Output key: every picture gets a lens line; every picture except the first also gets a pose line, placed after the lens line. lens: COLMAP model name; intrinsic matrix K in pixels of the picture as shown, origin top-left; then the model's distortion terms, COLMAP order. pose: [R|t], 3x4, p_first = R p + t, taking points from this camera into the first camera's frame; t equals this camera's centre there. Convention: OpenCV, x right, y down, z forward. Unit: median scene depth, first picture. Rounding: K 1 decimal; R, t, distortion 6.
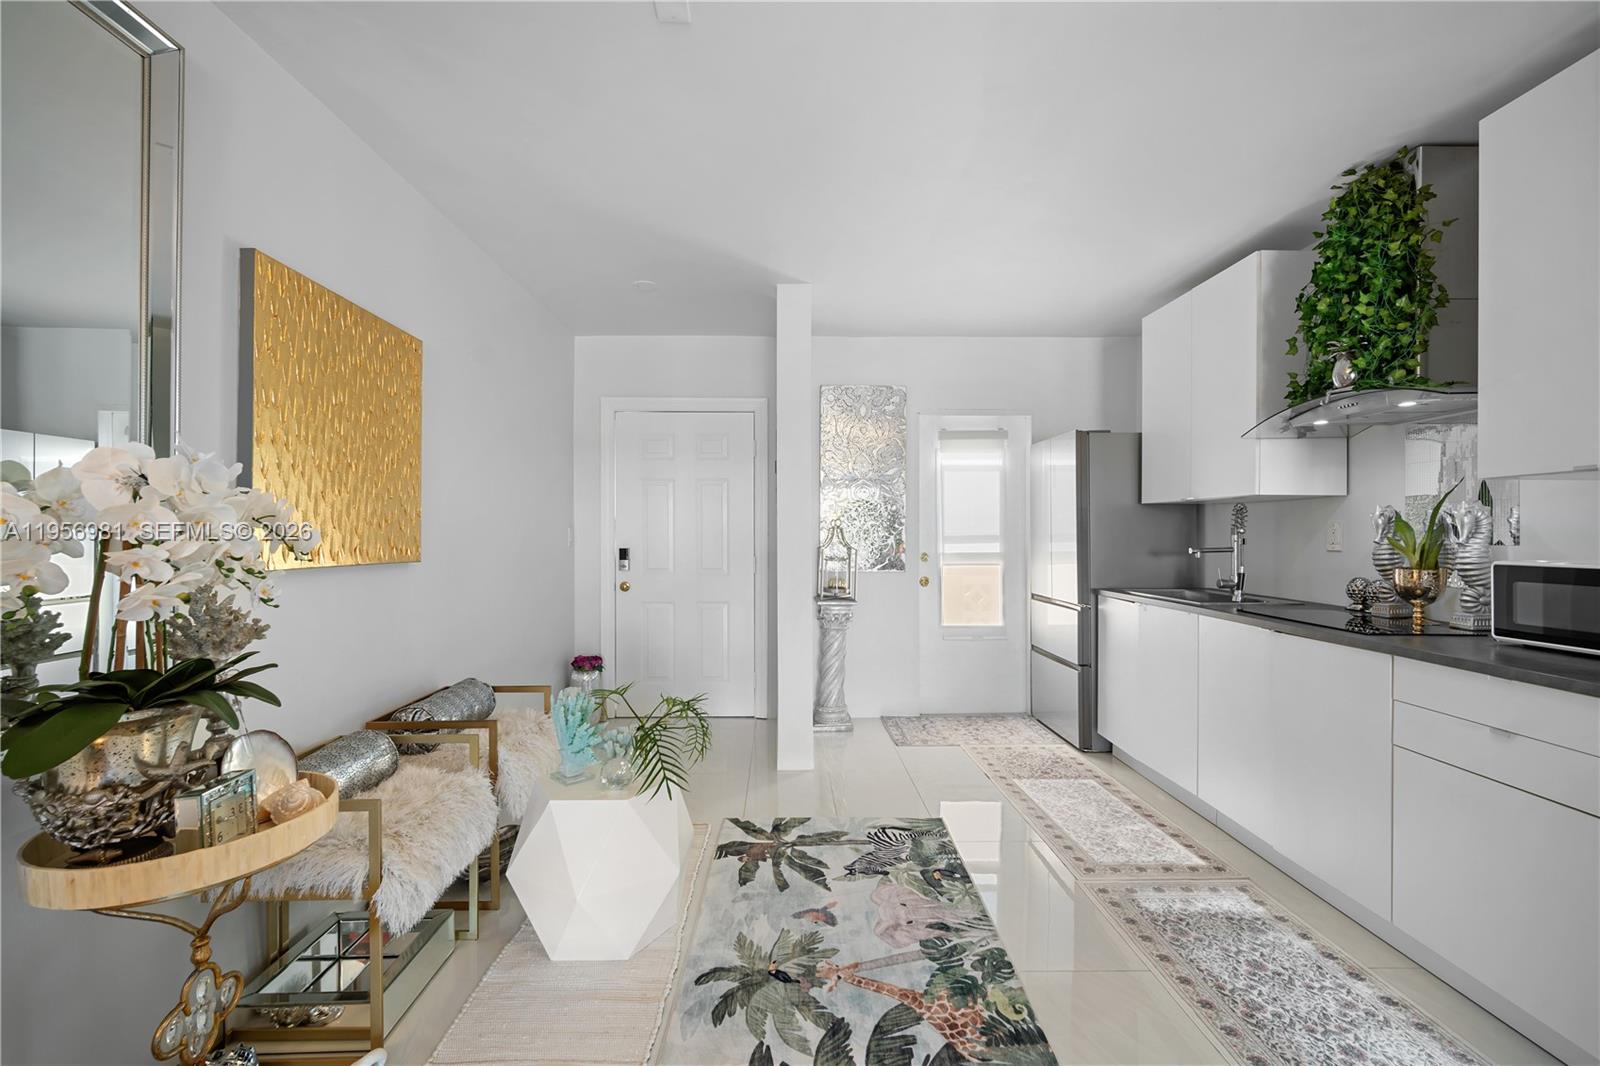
lens RADIAL K [[693.1, 0, 821.0], [0, 693.1, 530.8], [0, 0, 1]] dist [0.005405, -0.000306]
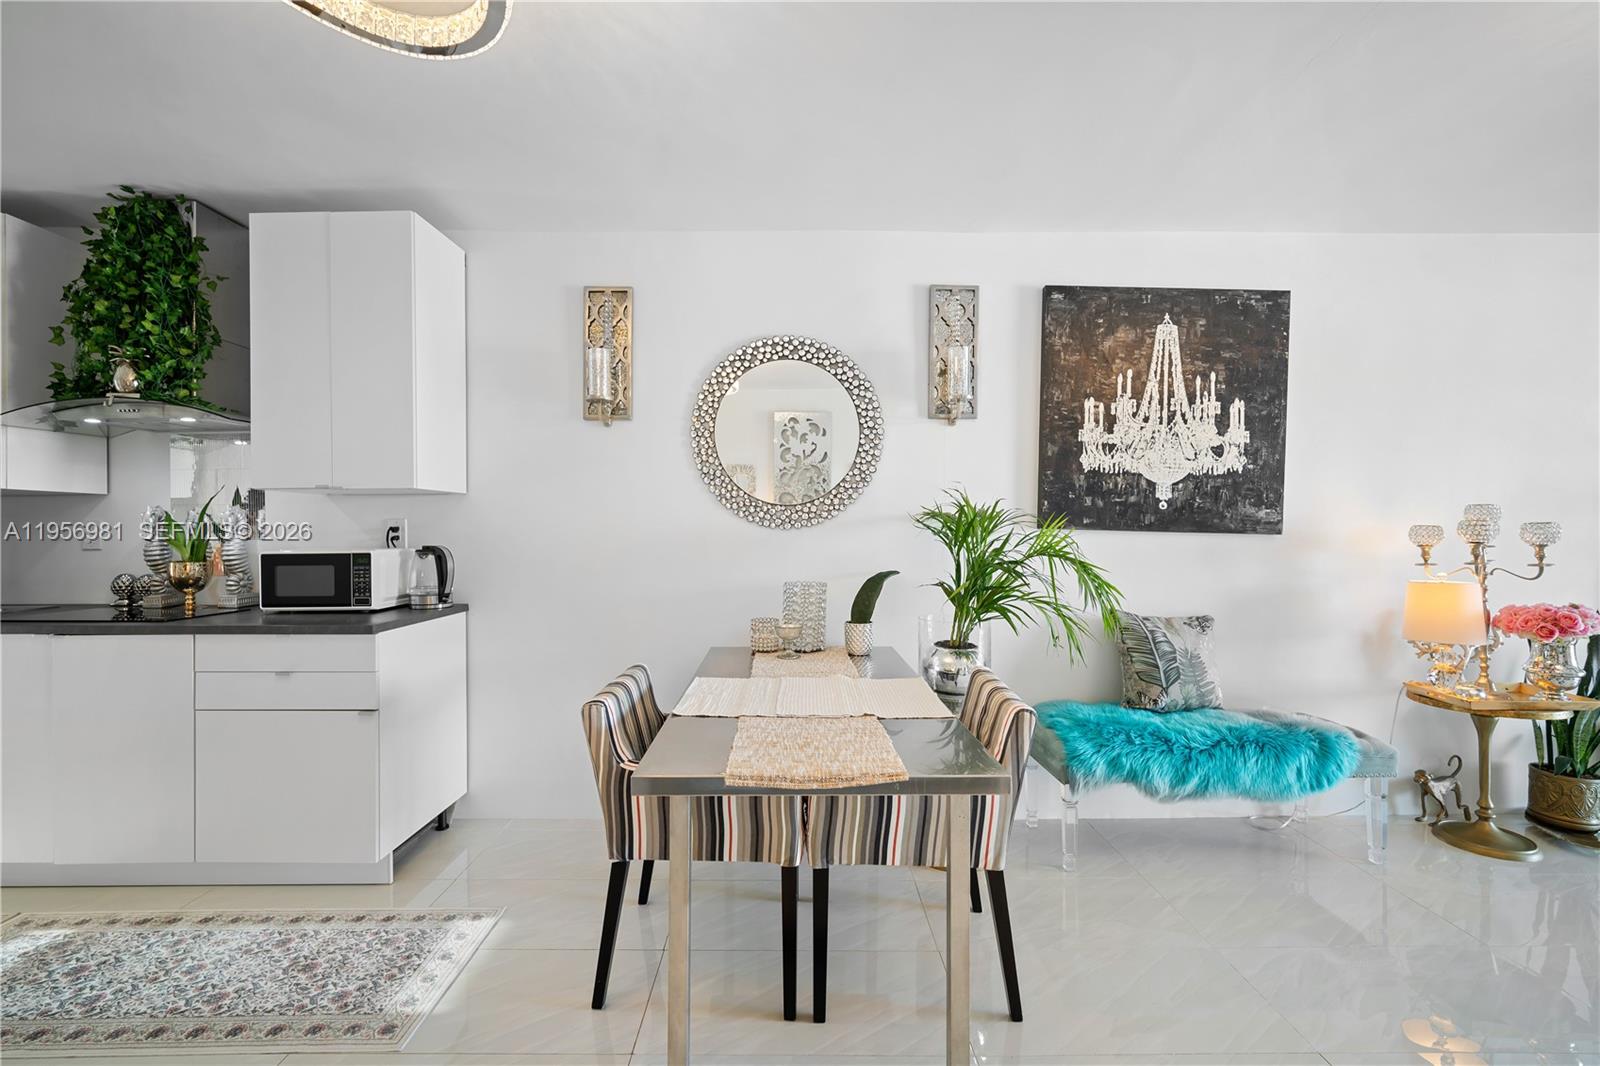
lens RADIAL K [[693.1, 0, 774.9], [0, 693.1, 530.7], [0, 0, 1]] dist [0.005405, -0.000306]
pose [[0.059057, -0.010824, 0.998196, -0.249368], [0.001542, 0.999941, 0.010752, -0.008151], [-0.998253, 0.000904, 0.059070, -0.041477]]
